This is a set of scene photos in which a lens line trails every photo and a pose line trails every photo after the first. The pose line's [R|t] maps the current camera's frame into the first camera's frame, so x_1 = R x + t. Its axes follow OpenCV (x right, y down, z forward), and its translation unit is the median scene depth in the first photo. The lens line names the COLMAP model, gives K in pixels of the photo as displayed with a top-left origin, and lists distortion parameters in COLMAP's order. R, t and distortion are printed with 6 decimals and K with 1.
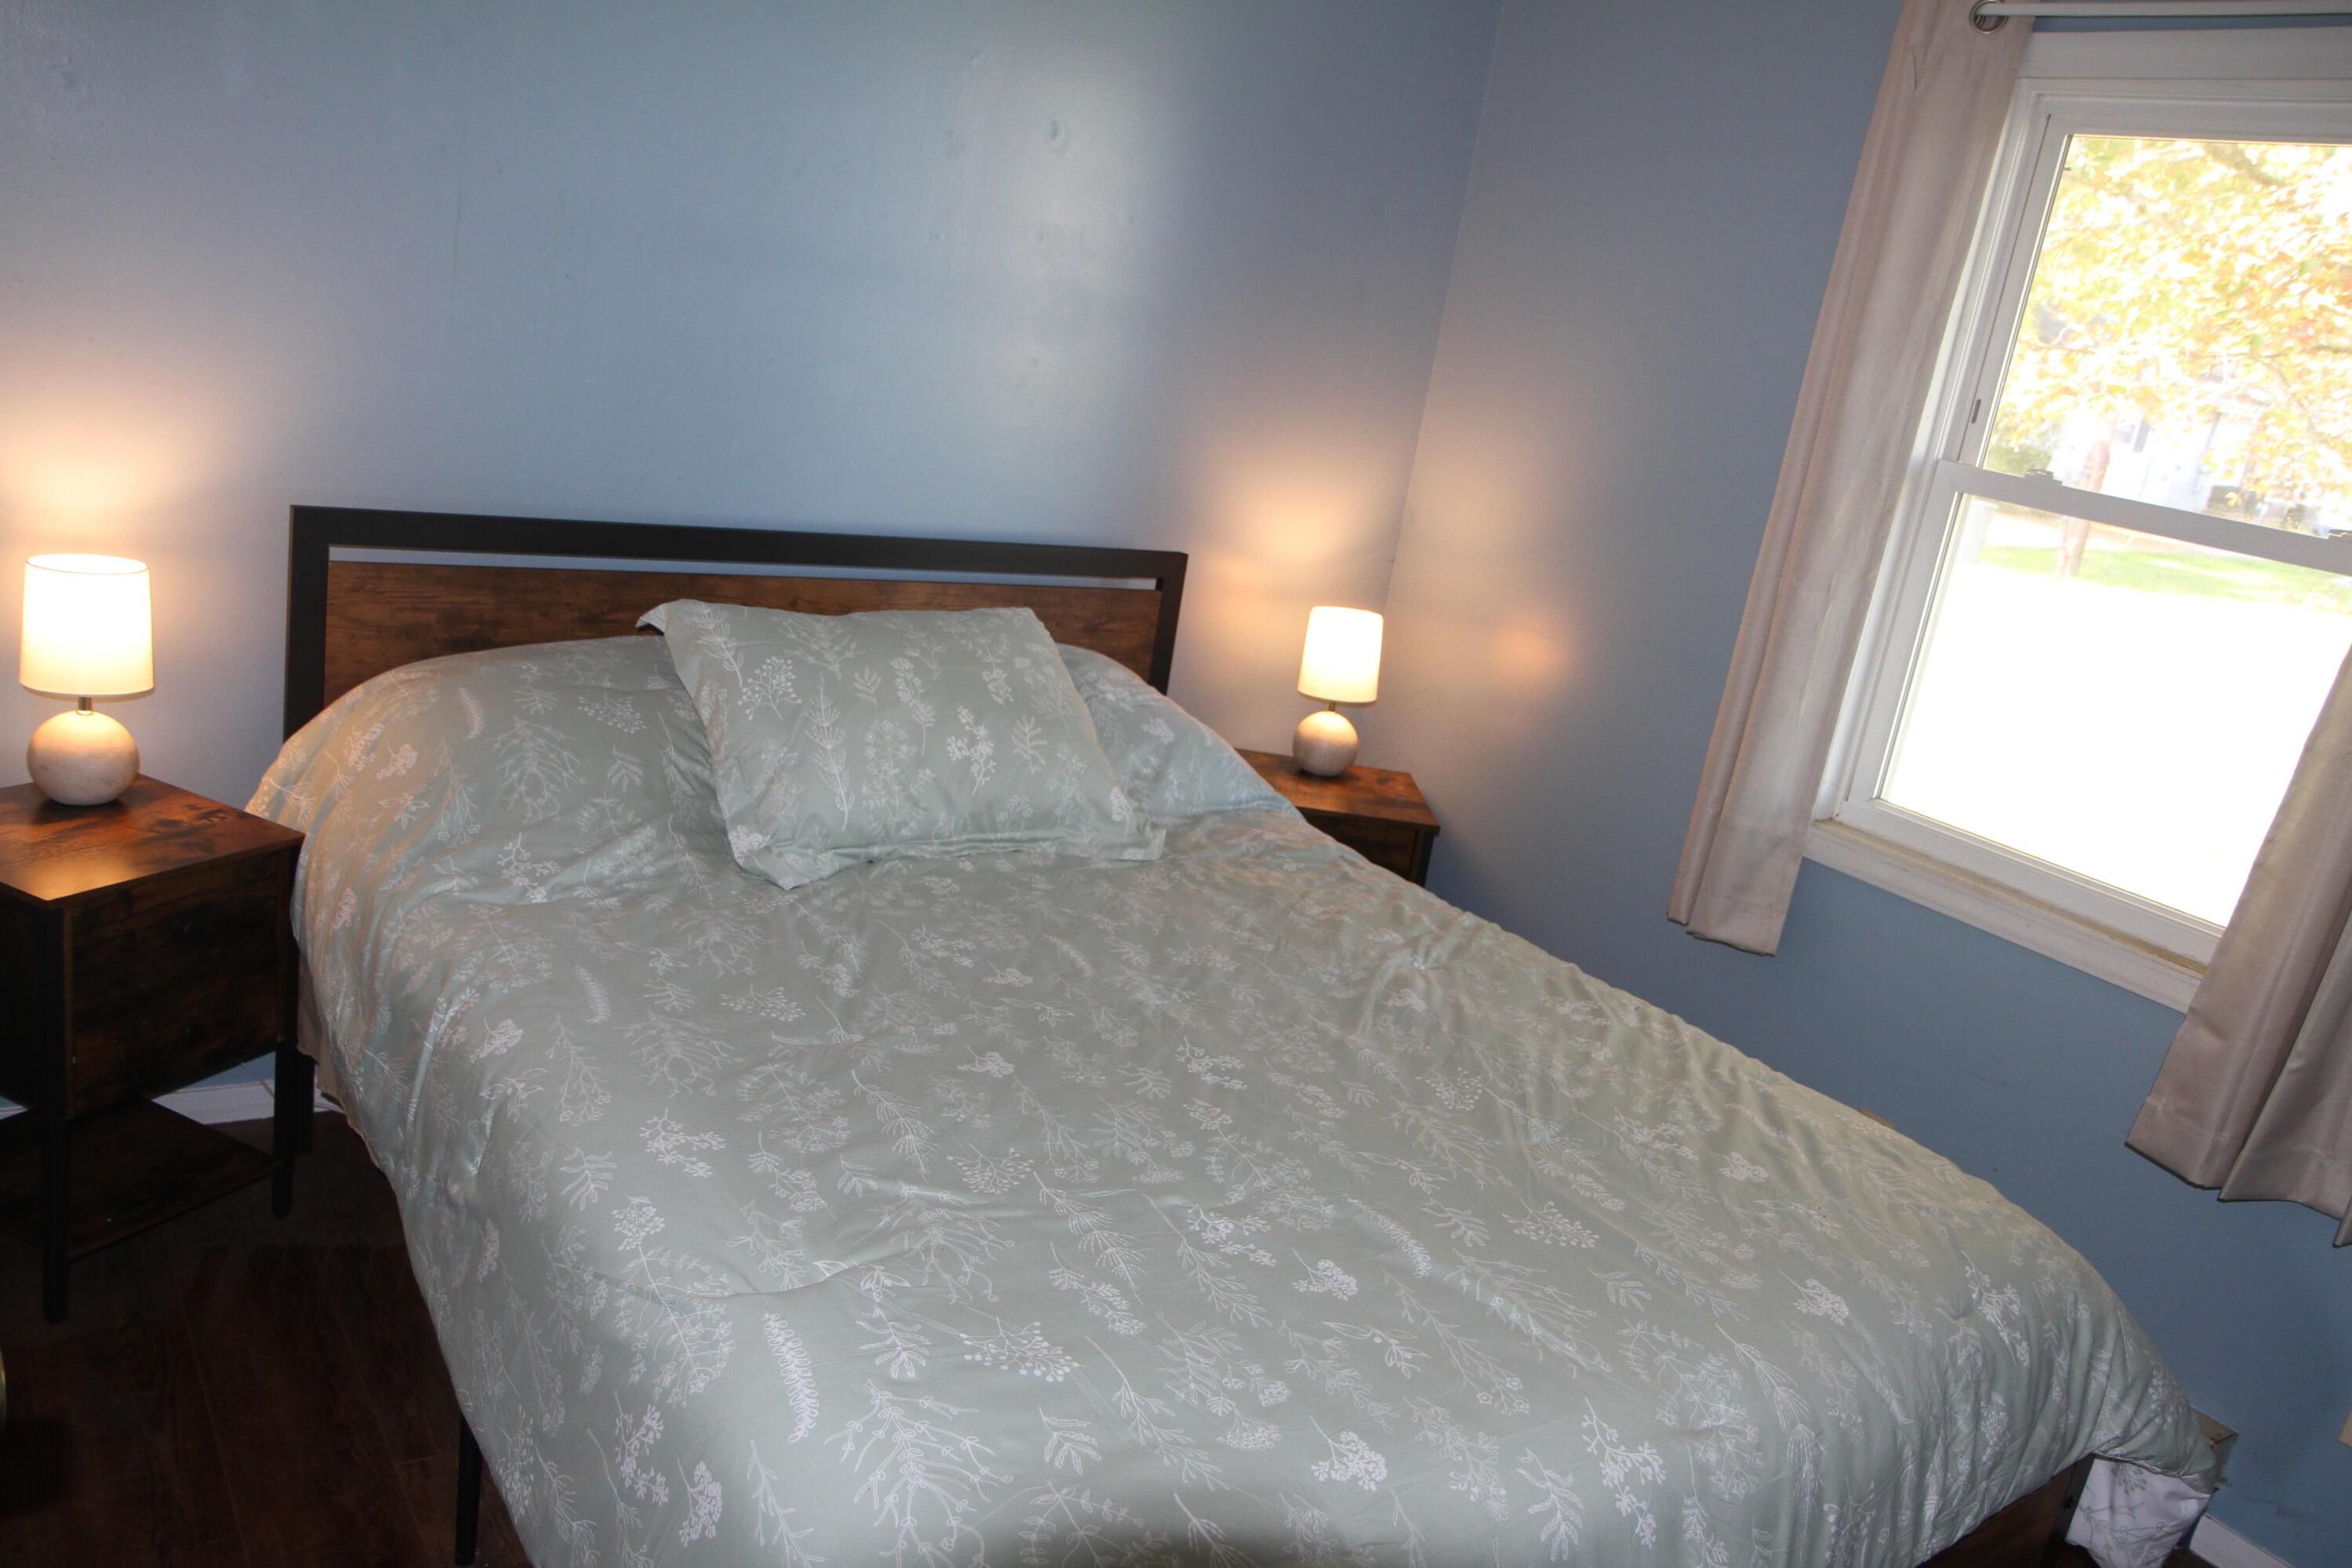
lens RADIAL K [[1817.3, 0, 1174.0], [0, 1817.3, 834.0], [0, 0, 1]] dist [-0.110420, 0.104785]
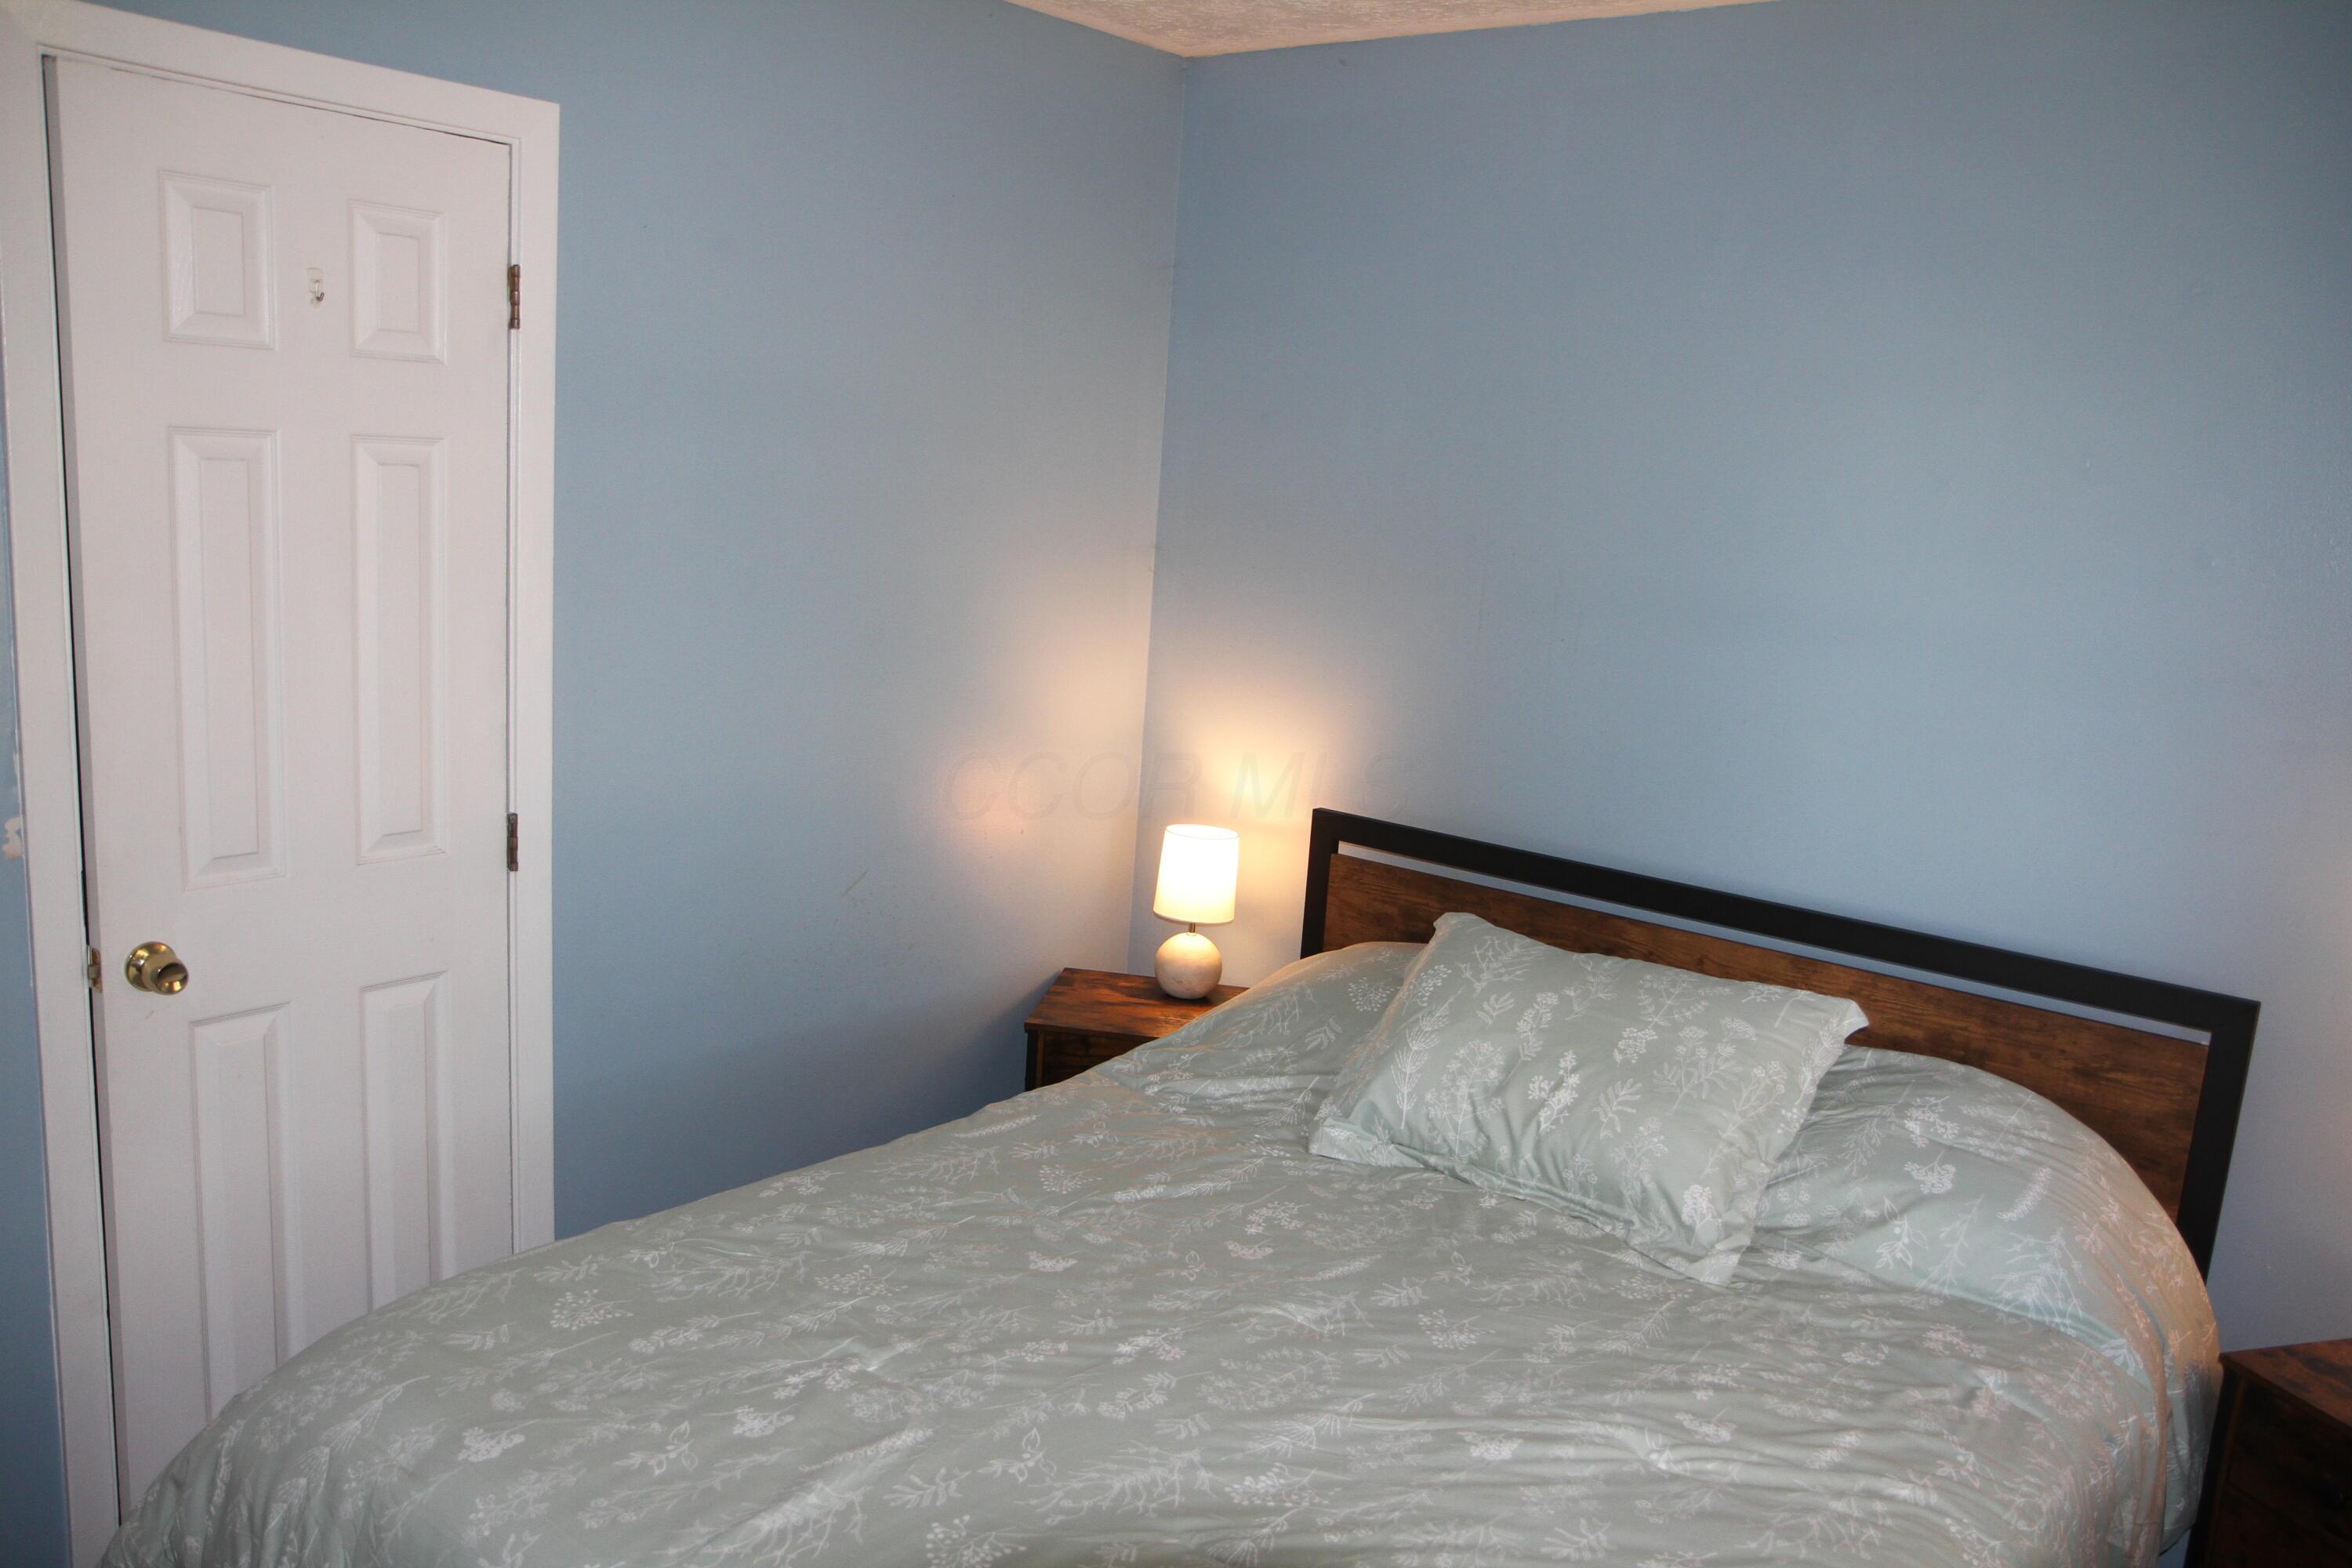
lens RADIAL K [[1817.3, 0, 1174.0], [0, 1817.3, 834.0], [0, 0, 1]] dist [-0.110420, 0.104785]
pose [[0.268481, 0.049063, -0.962035, 0.743805], [-0.305320, 0.951543, -0.036680, -0.081221], [0.913618, 0.303576, 0.270451, 0.523037]]
